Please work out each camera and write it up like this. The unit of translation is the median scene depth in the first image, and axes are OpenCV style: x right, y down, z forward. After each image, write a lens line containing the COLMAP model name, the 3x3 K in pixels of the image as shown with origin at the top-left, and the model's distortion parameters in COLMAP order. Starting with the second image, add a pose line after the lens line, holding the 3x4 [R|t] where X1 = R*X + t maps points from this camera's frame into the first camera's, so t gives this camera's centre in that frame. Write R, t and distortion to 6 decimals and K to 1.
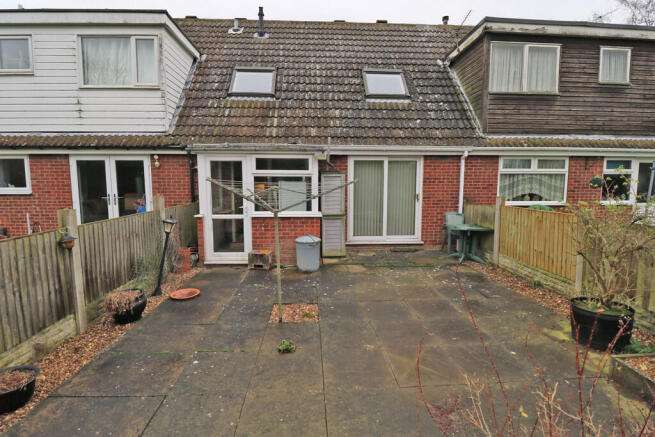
lens RADIAL K [[304.4, 0, 324.4], [0, 304.4, 212.5], [0, 0, 1]] dist [-0.002669, -0.001000]
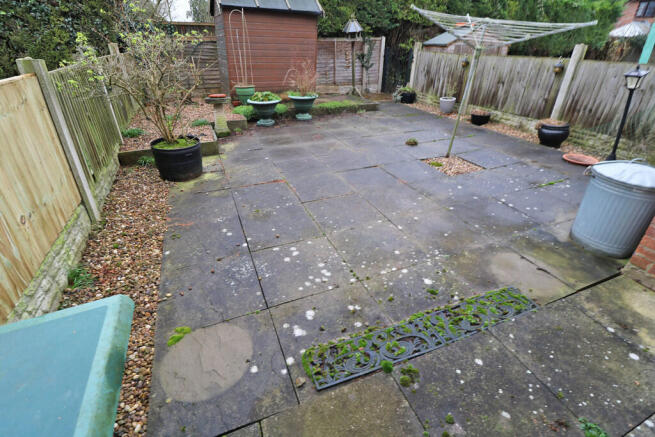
lens RADIAL K [[304.4, 0, 324.4], [0, 304.4, 212.5], [0, 0, 1]] dist [-0.002669, -0.001000]
pose [[-0.944891, 0.154897, -0.288422, 0.690692], [-0.040480, 0.818952, 0.572433, -0.114959], [0.324872, 0.552562, -0.767550, 1.937110]]
